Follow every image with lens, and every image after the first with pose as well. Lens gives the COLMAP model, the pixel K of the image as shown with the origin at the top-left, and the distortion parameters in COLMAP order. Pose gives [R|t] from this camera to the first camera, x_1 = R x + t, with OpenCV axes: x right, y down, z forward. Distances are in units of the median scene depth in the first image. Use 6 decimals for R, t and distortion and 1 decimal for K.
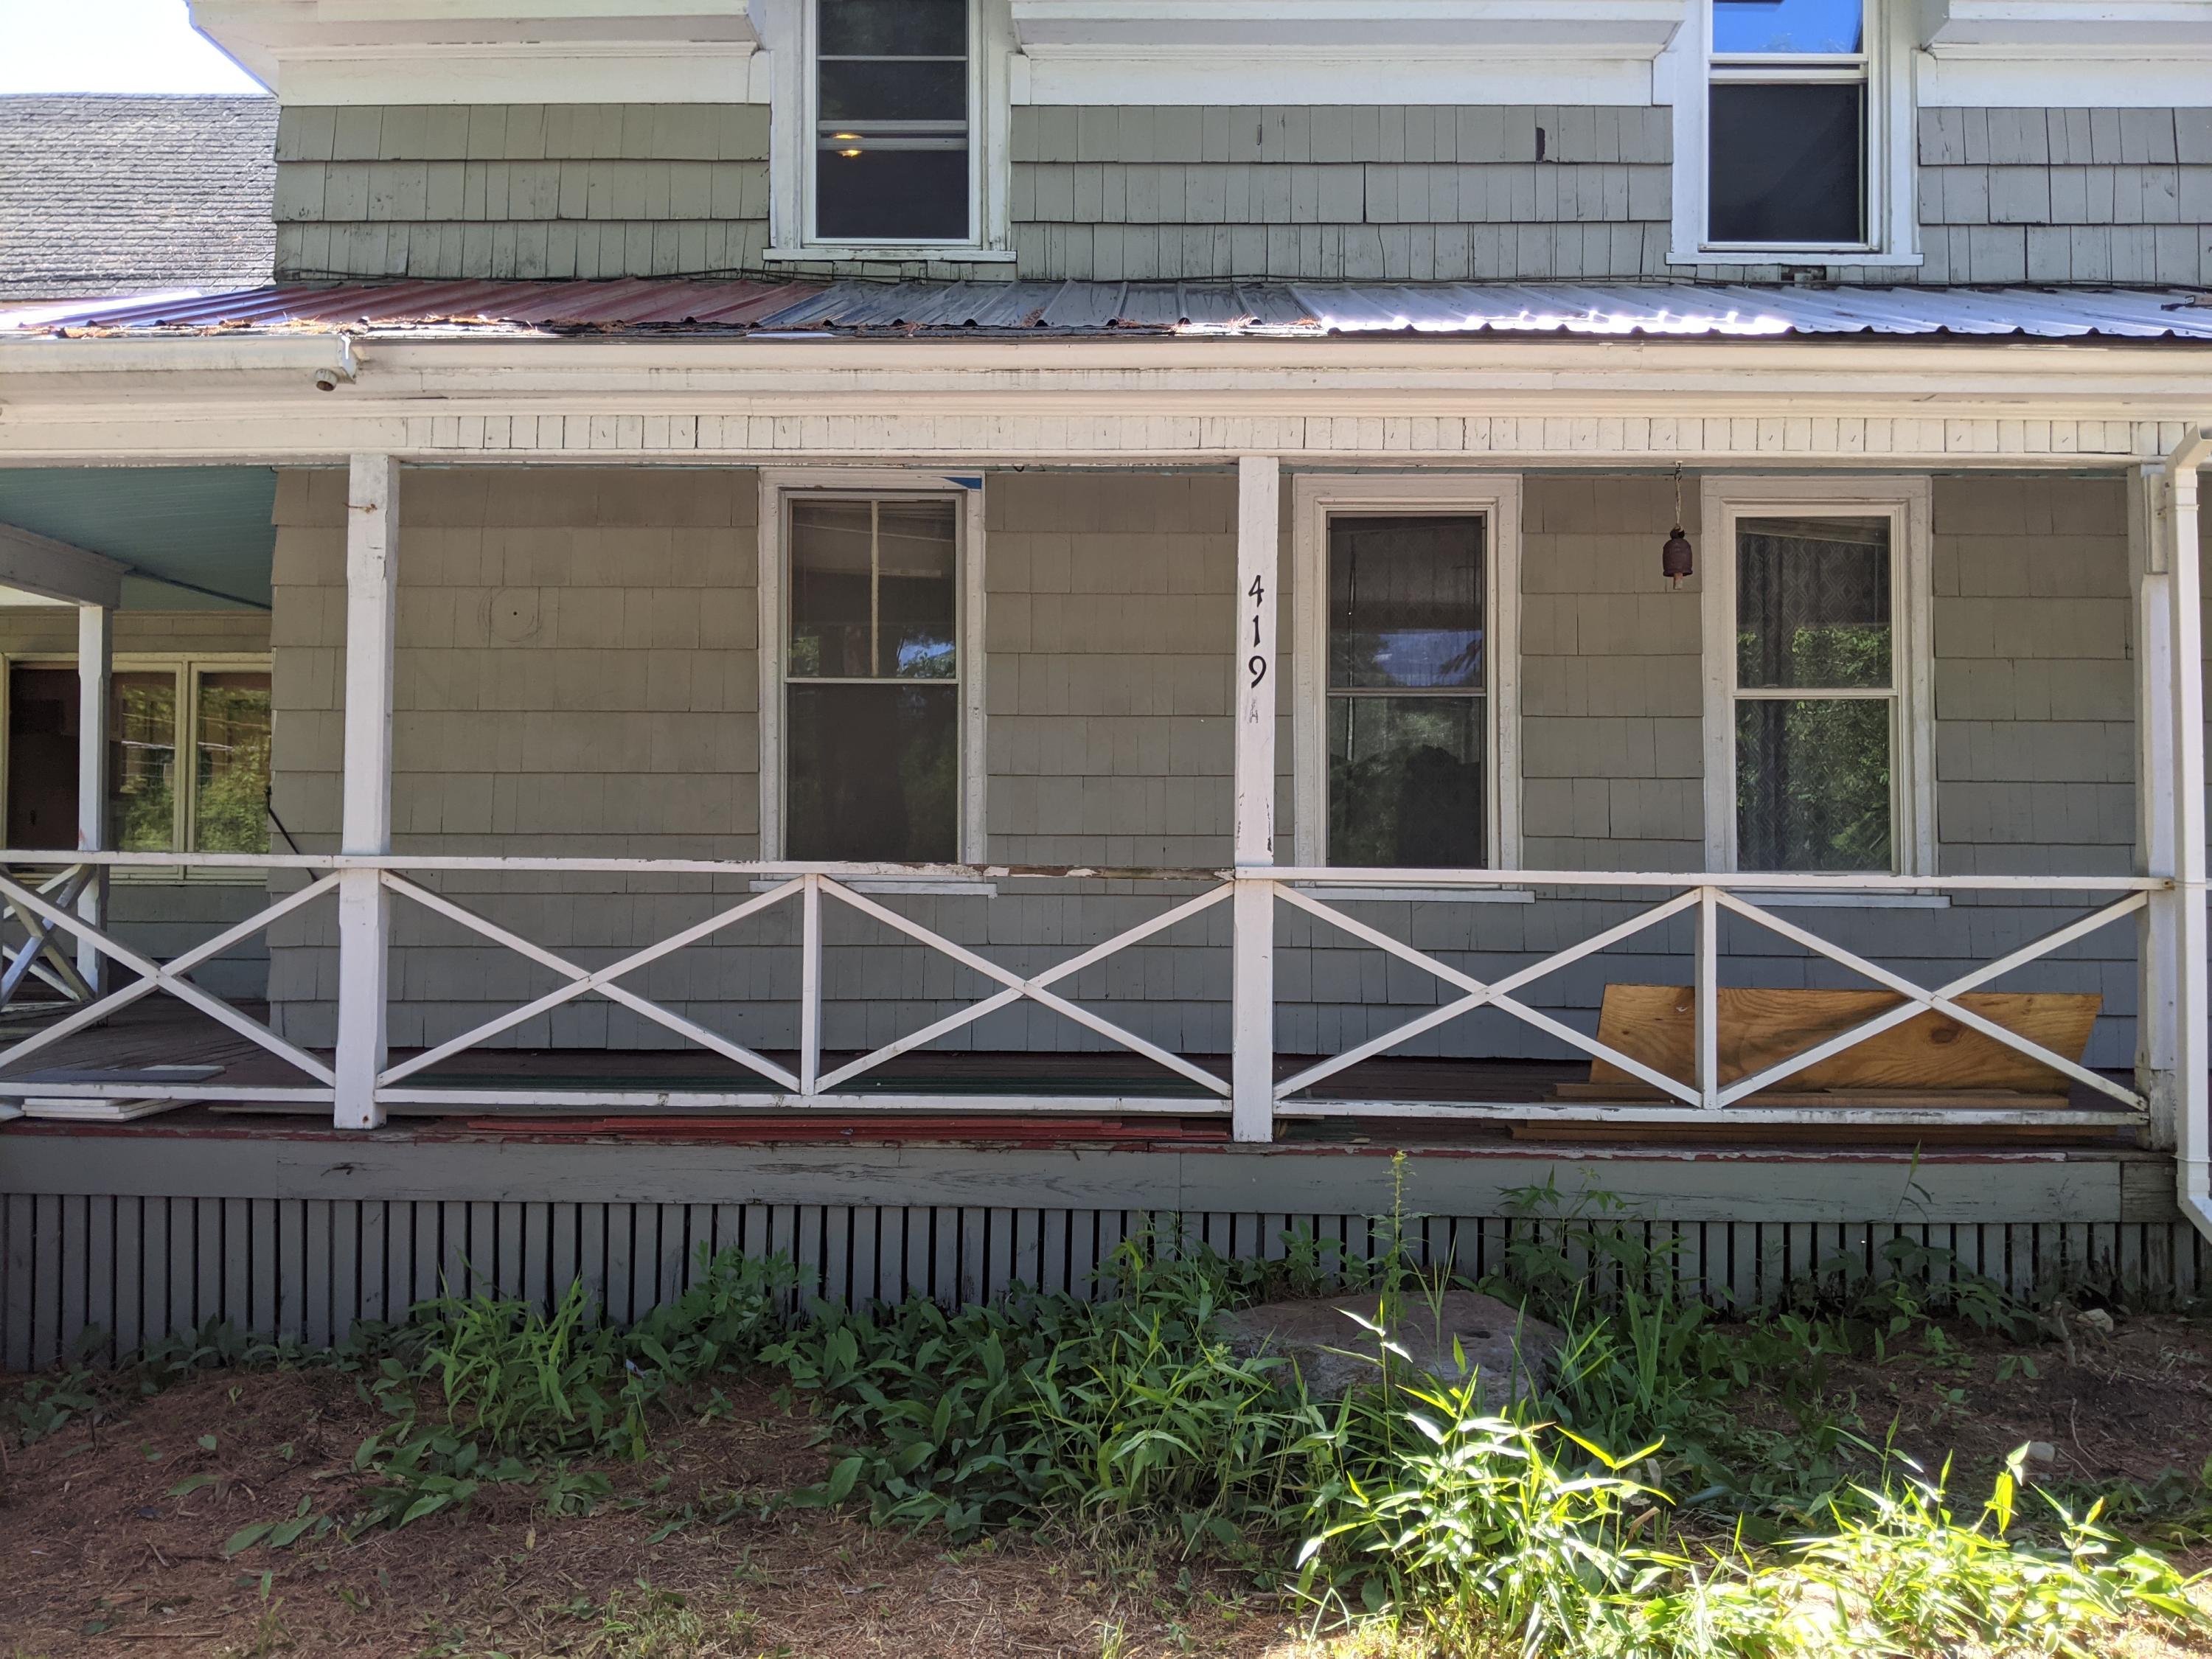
lens RADIAL K [[1779.9, 0, 1111.0], [0, 1779.9, 827.8], [0, 0, 1]] dist [-0.001720, -0.003850]
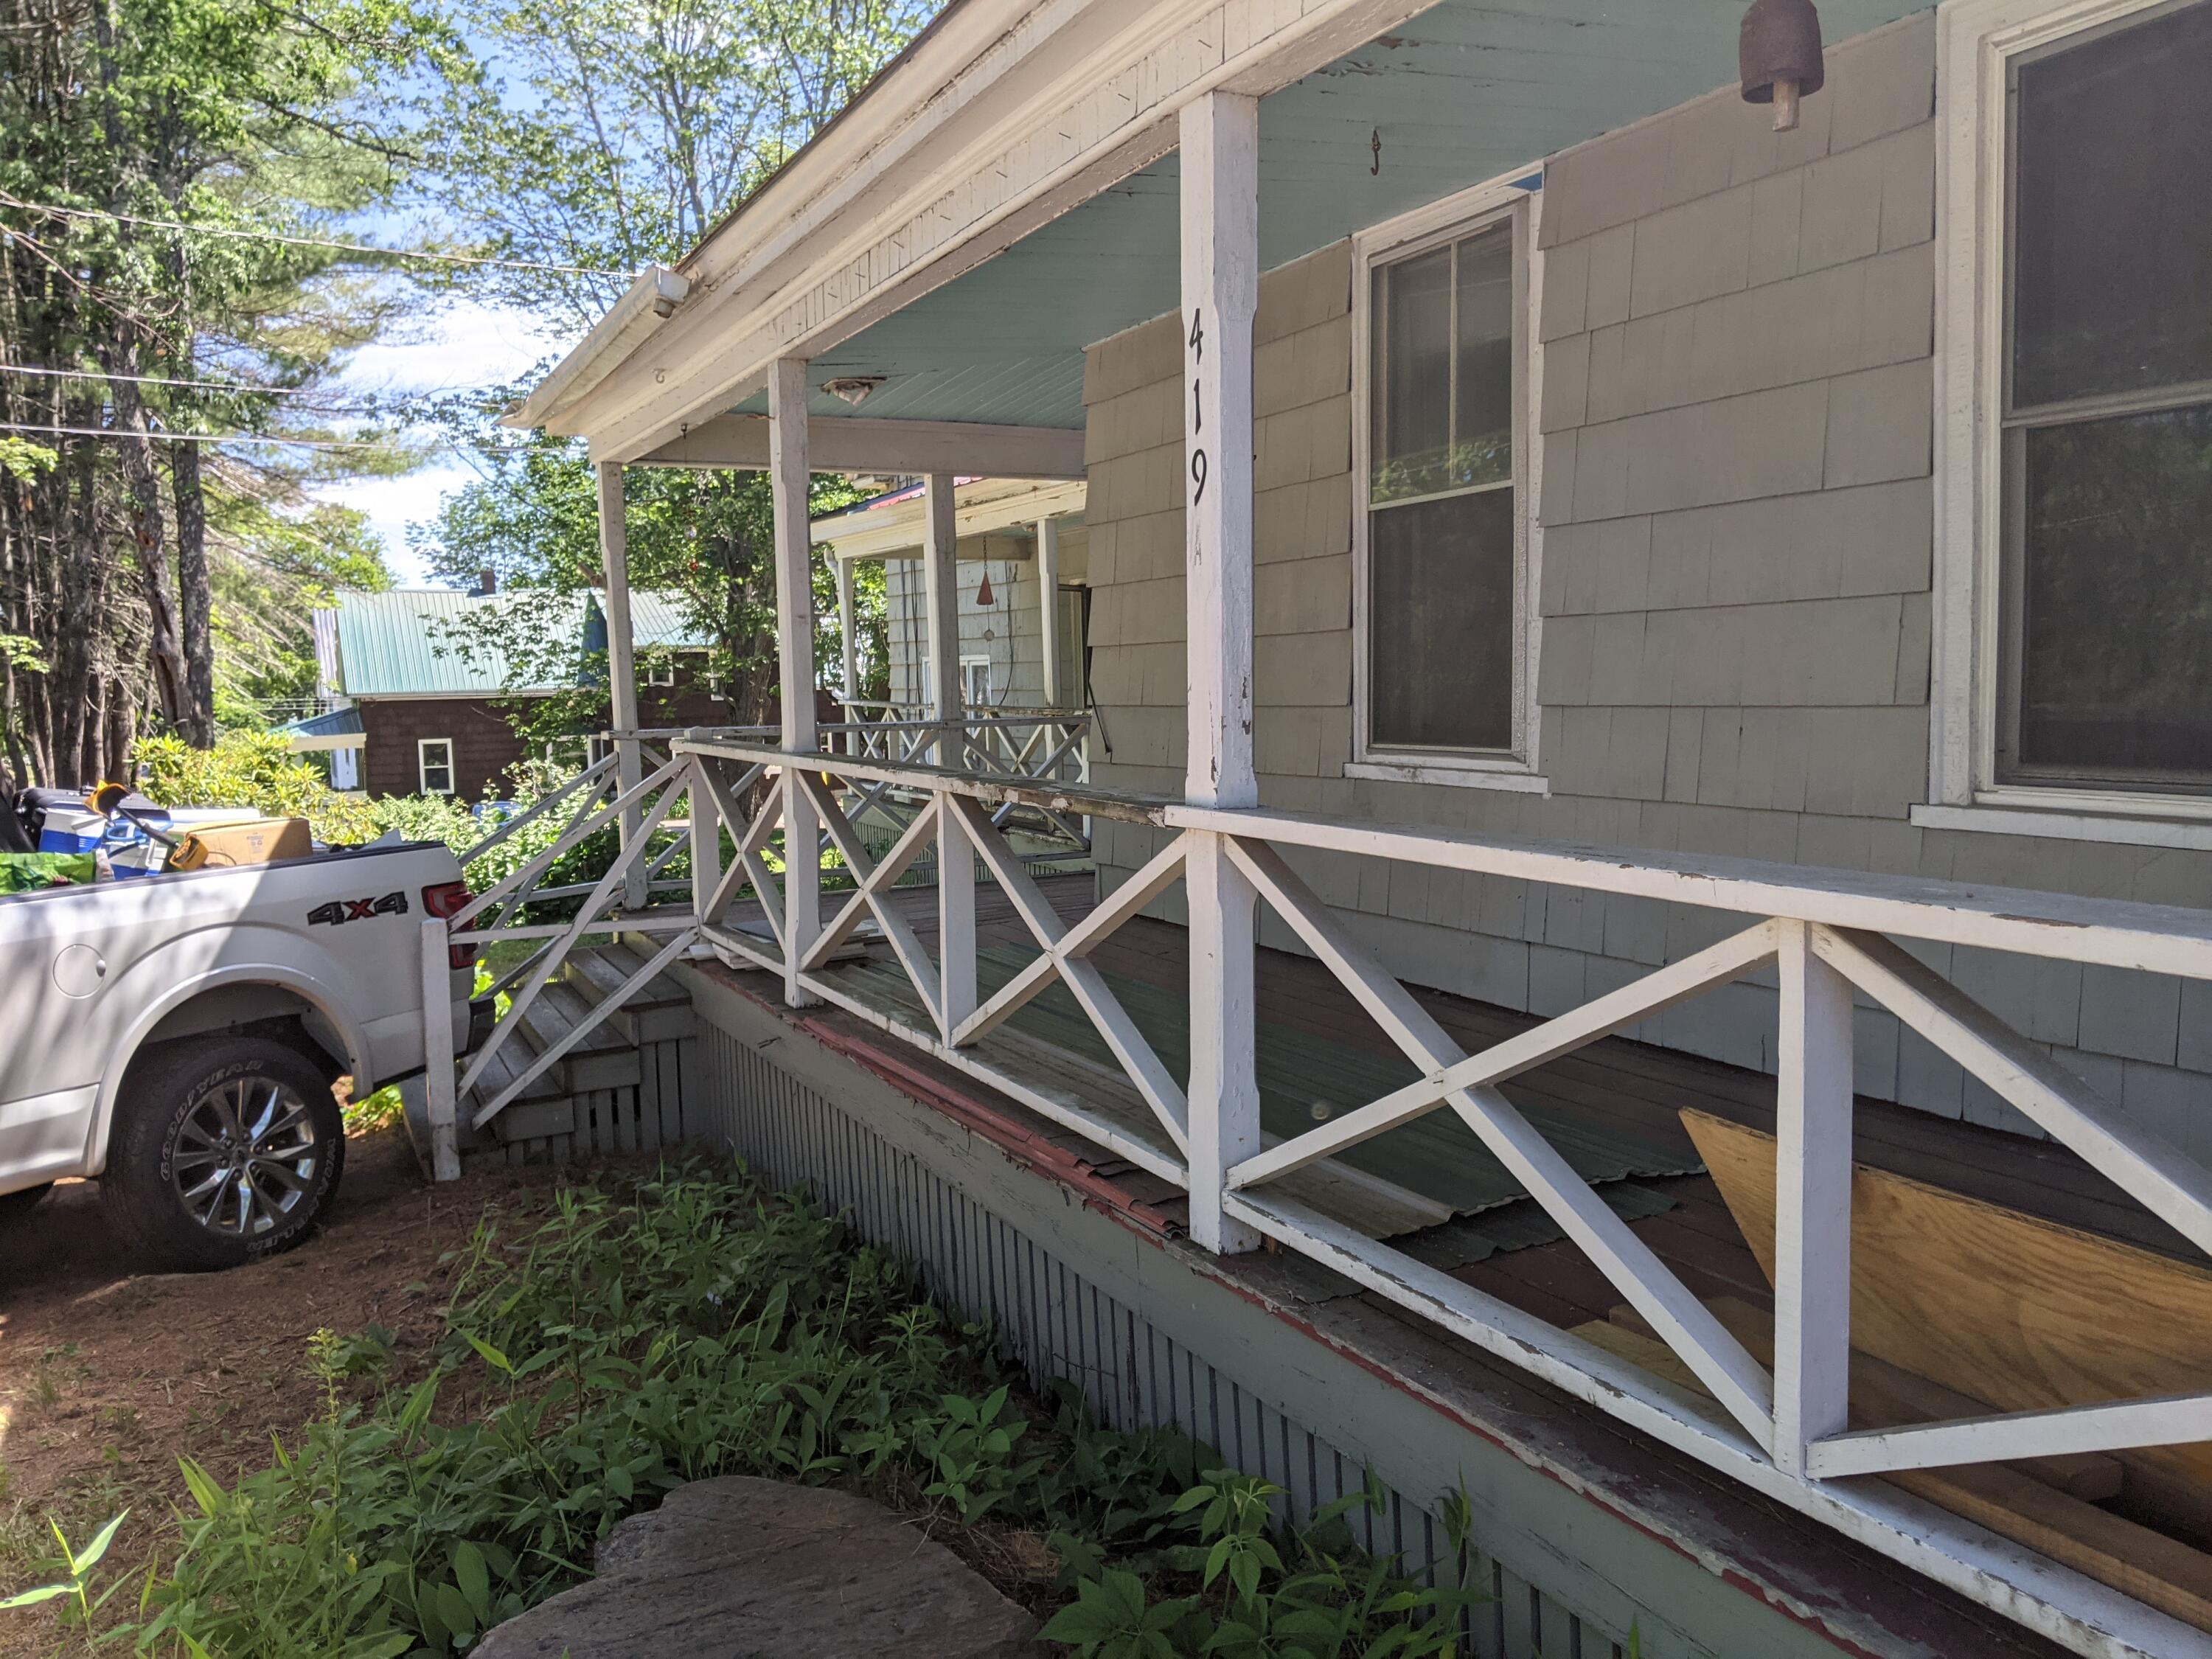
lens RADIAL K [[1779.9, 0, 1109.0], [0, 1779.9, 832.5], [0, 0, 1]] dist [-0.001720, -0.003850]
pose [[0.474688, 0.062994, -0.877897, 0.595892], [0.047364, 0.994162, 0.096946, -0.028739], [0.878879, -0.087600, 0.468933, 0.685390]]
